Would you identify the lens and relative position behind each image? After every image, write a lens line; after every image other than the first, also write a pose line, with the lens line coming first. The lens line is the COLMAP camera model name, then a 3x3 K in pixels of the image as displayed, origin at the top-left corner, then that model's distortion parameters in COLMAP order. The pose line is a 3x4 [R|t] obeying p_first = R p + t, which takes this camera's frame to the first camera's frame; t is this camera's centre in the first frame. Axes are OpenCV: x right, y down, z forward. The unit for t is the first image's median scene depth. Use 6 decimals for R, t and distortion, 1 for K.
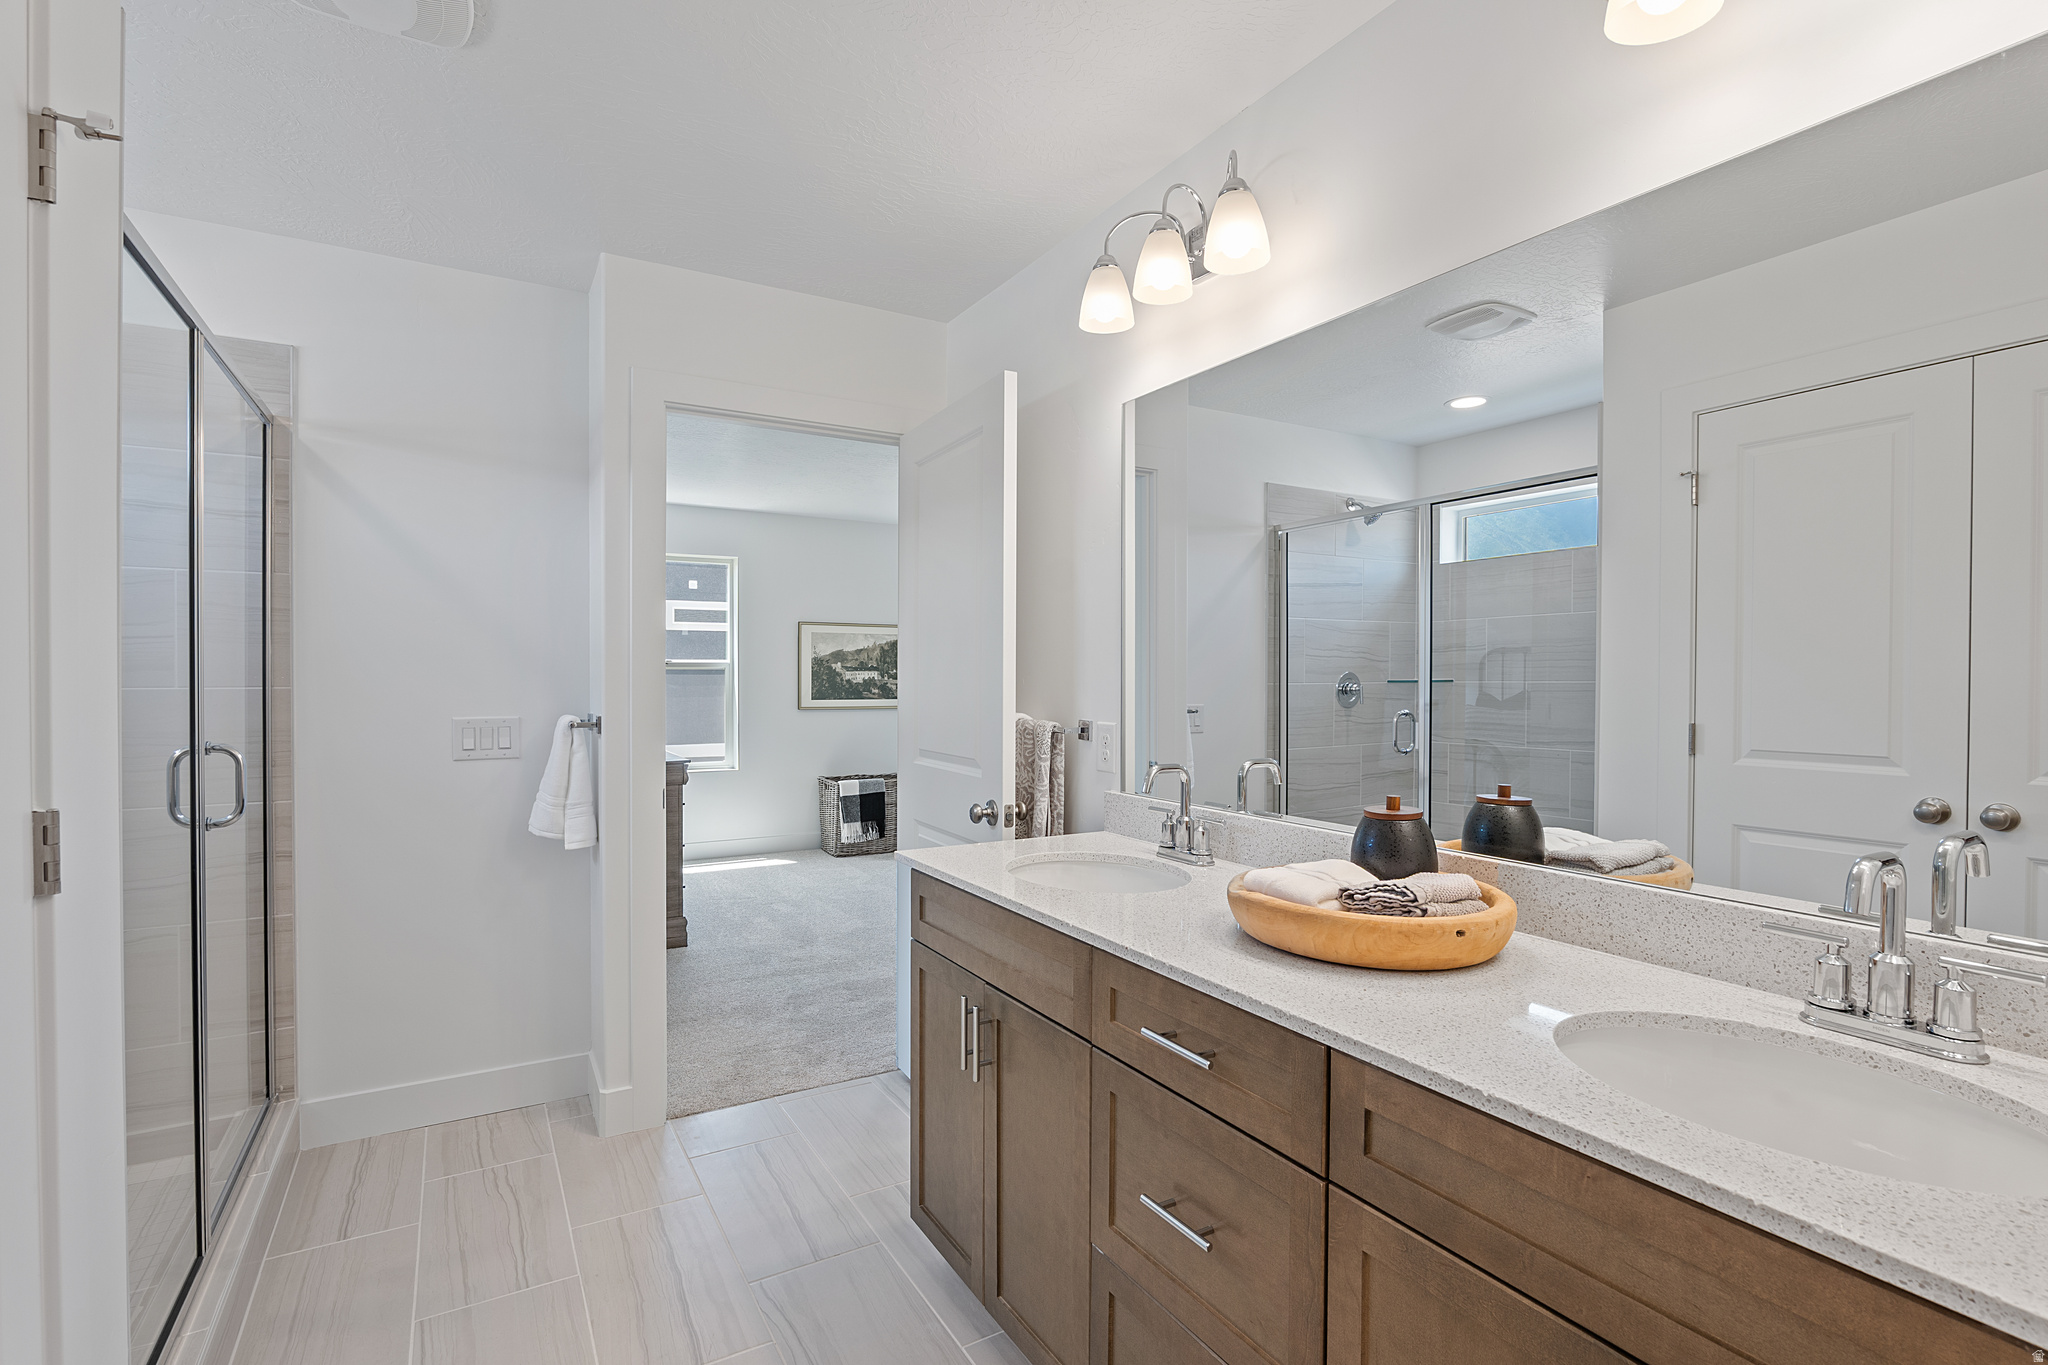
lens RADIAL K [[965.2, 0, 1024.0], [0, 965.2, 685.5], [0, 0, 1]] dist [-0.005521, -0.000279]
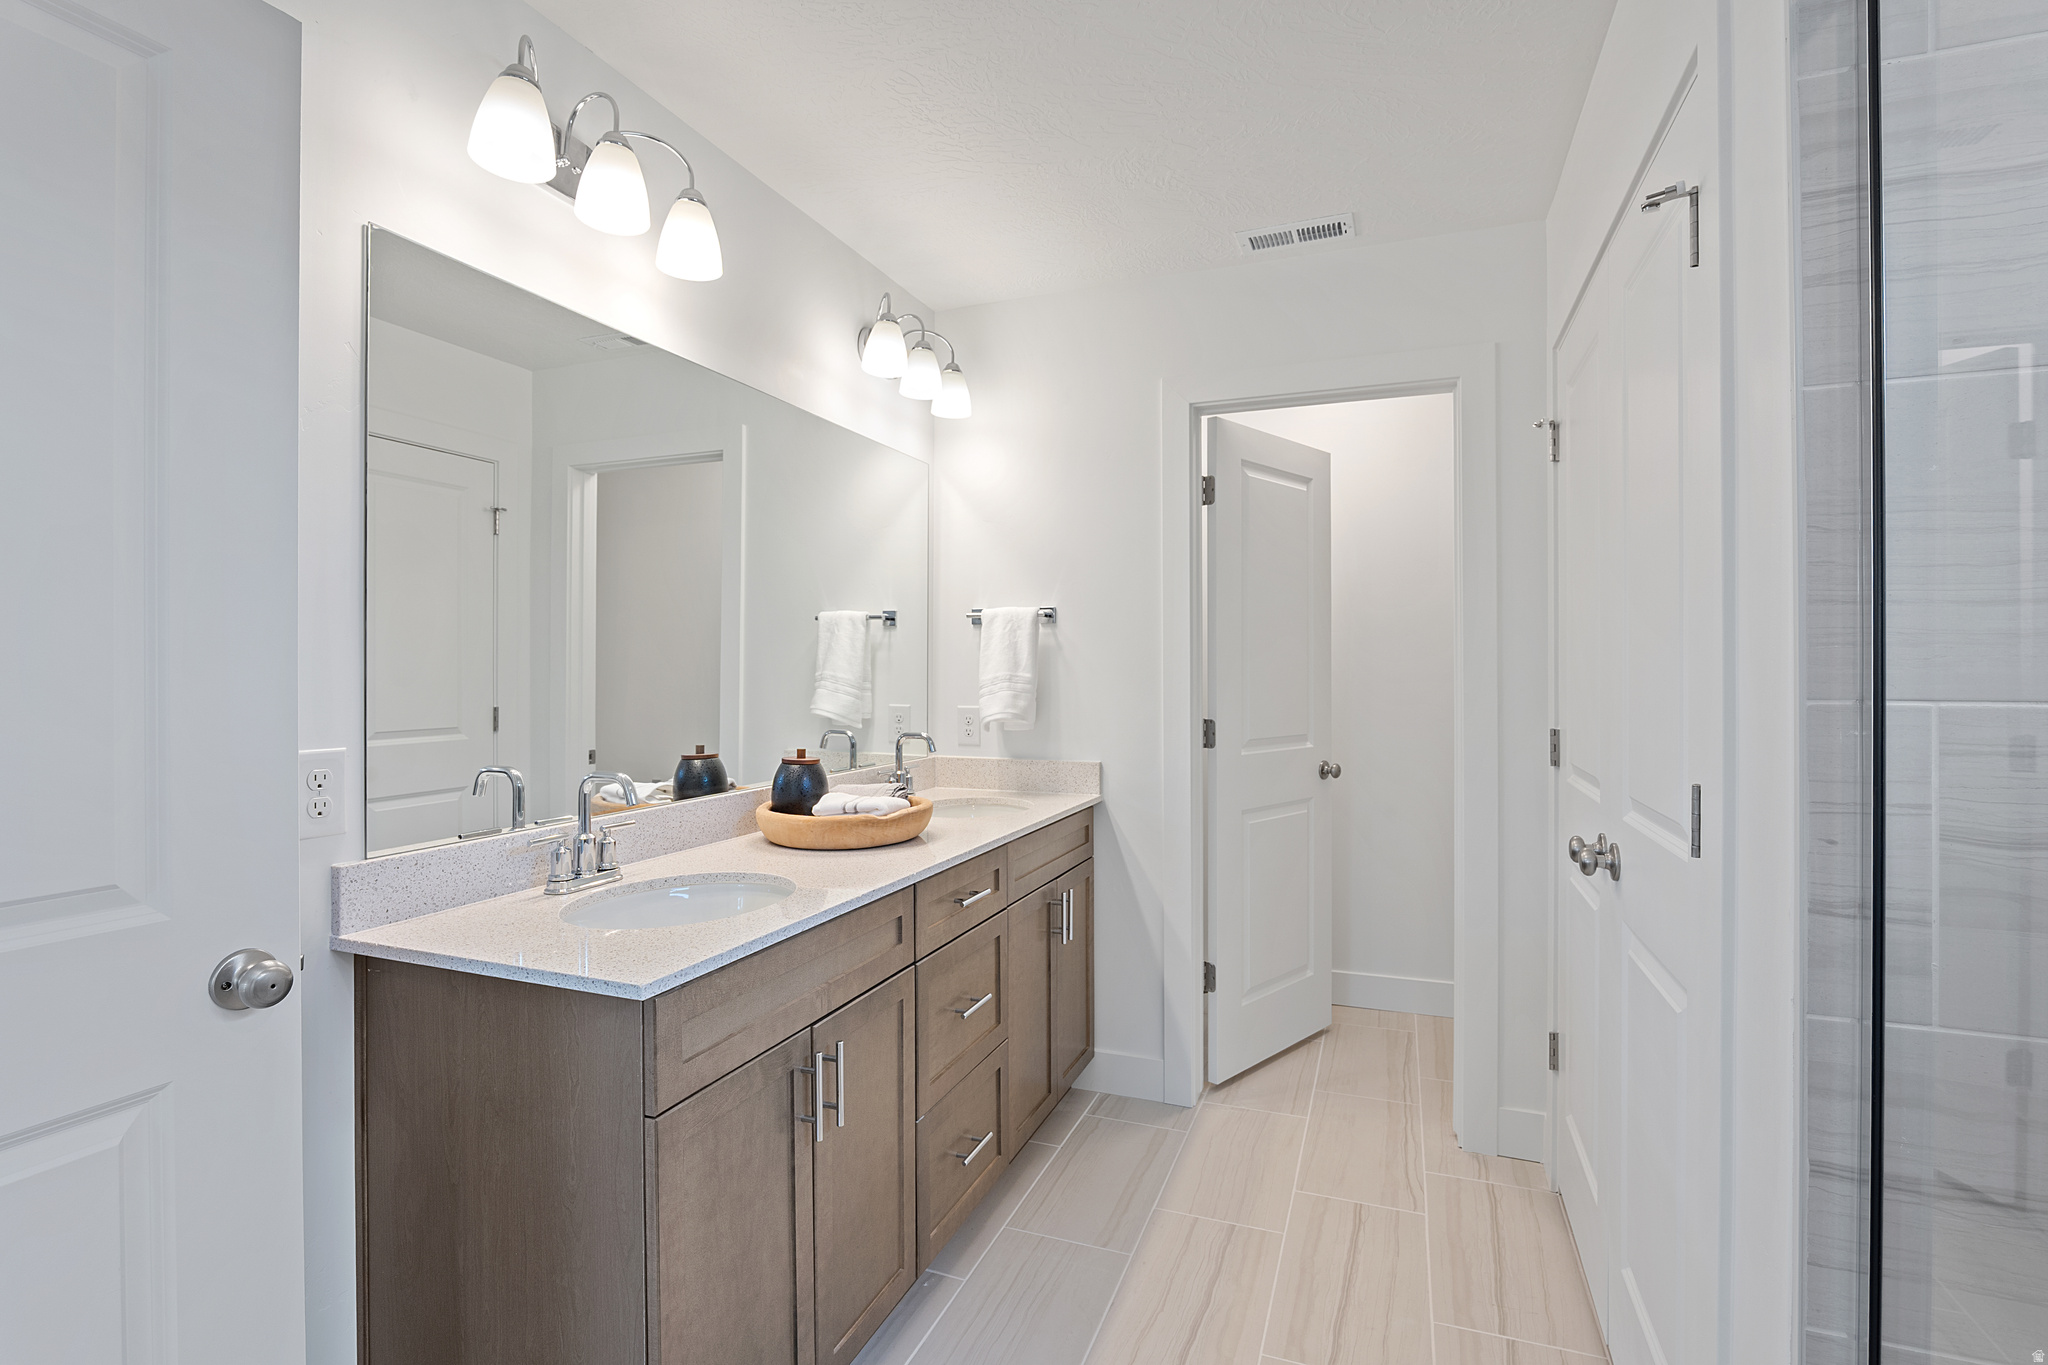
lens RADIAL K [[965.2, 0, 1020.7], [0, 965.2, 674.4], [0, 0, 1]] dist [-0.005521, -0.000279]
pose [[-0.633837, 0.003036, 0.773461, -0.601657], [0.015335, 0.999845, 0.008642, -0.003485], [-0.773315, 0.017338, -0.633785, 1.035085]]
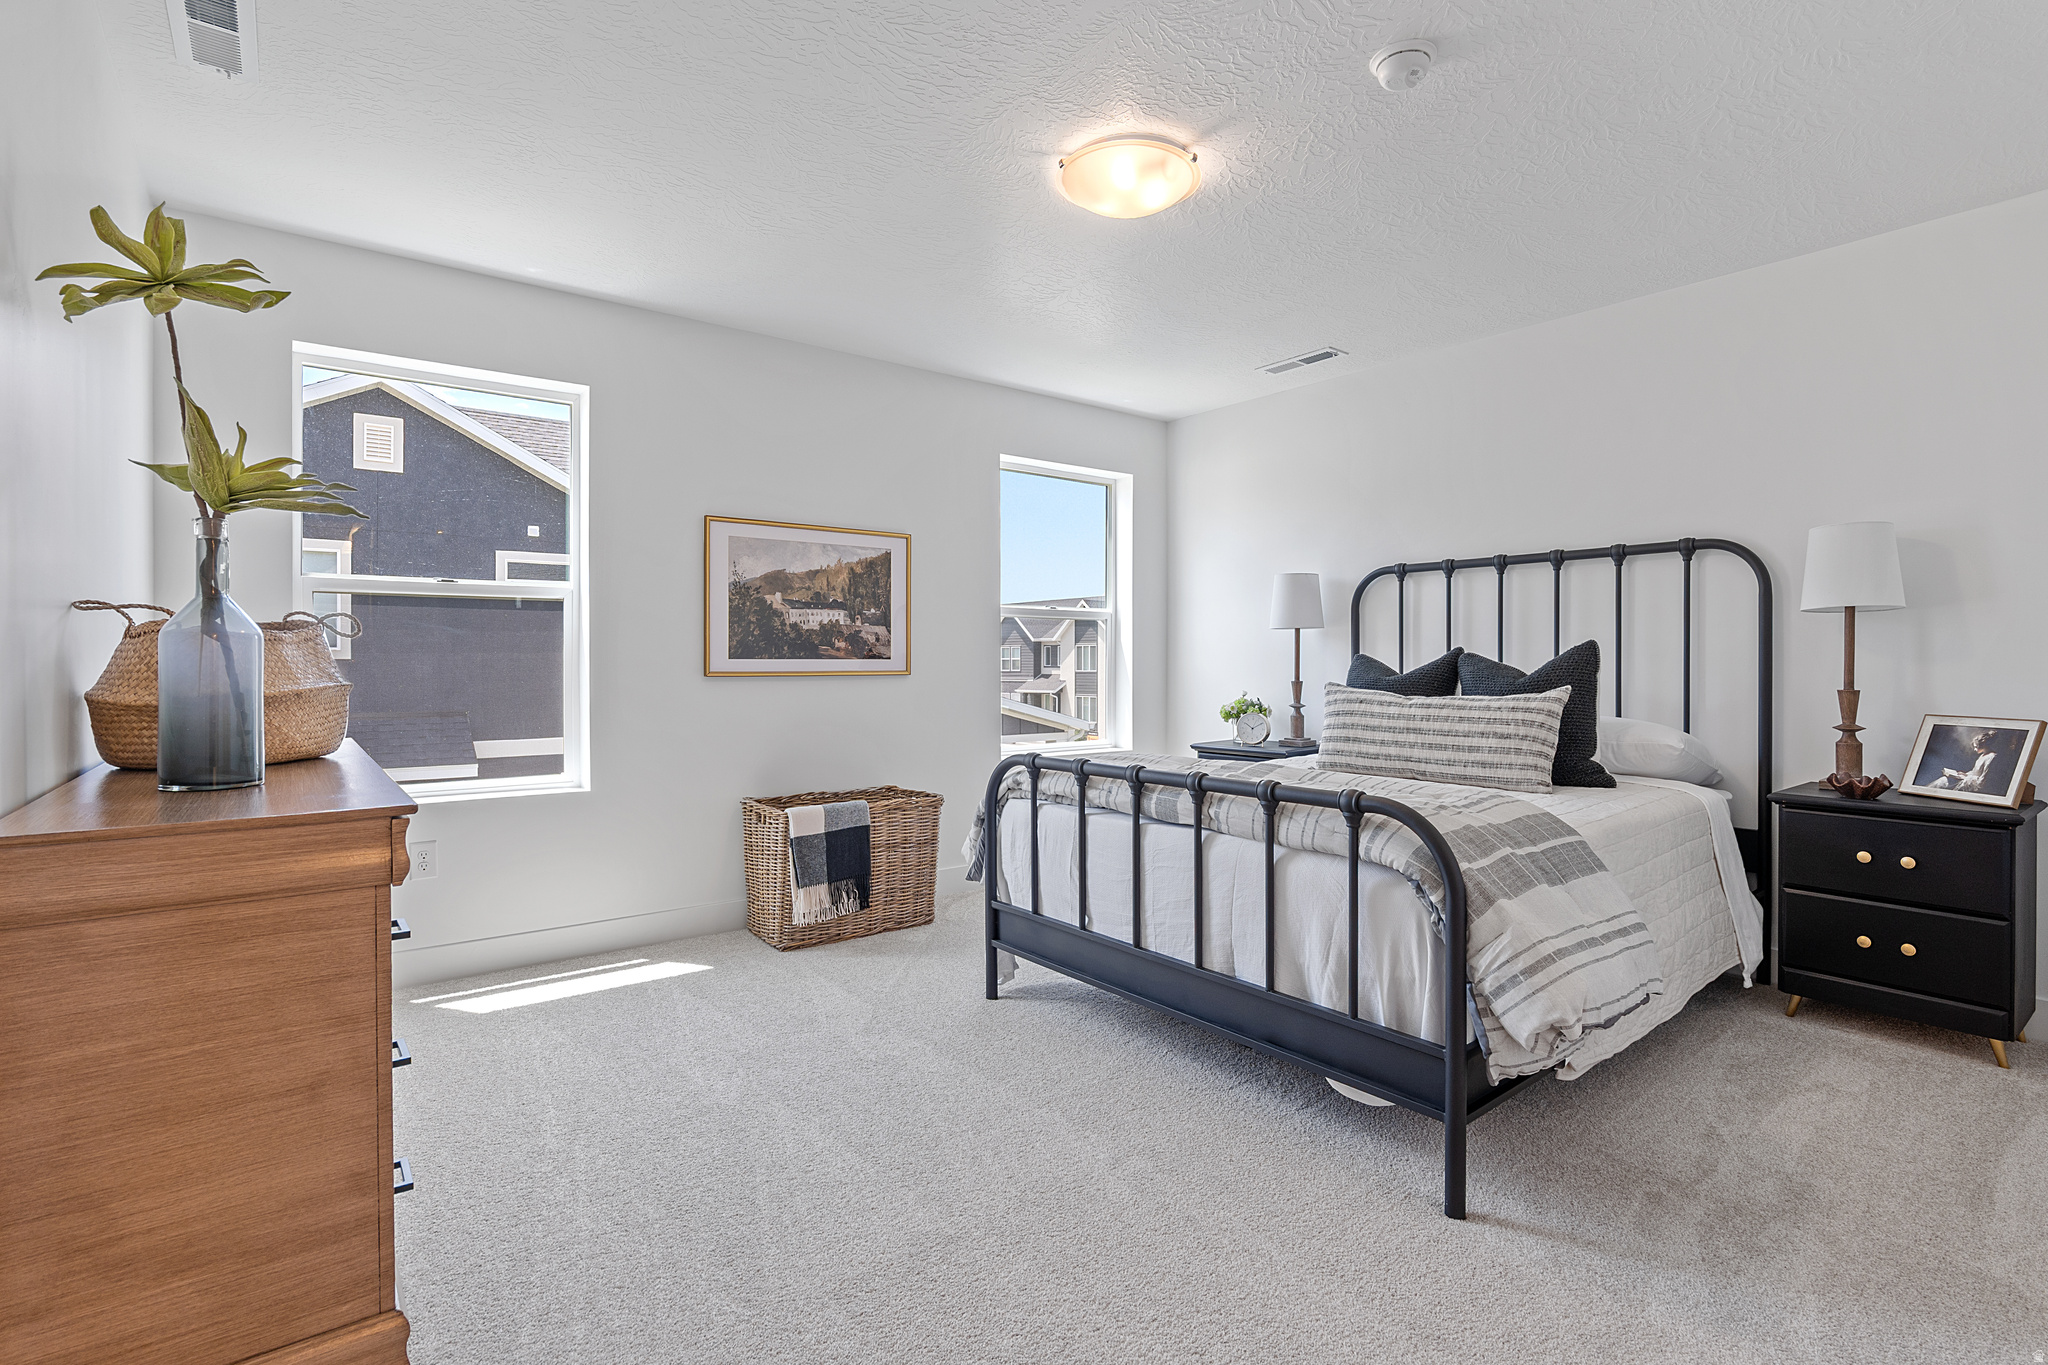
lens RADIAL K [[965.2, 0, 1018.7], [0, 965.2, 667.8], [0, 0, 1]] dist [-0.005521, -0.000279]
pose [[0.991967, 0.001423, 0.126491, -0.126456], [-0.001003, 0.999994, -0.003379, 0.022162], [-0.126495, 0.003225, 0.991962, 0.434731]]
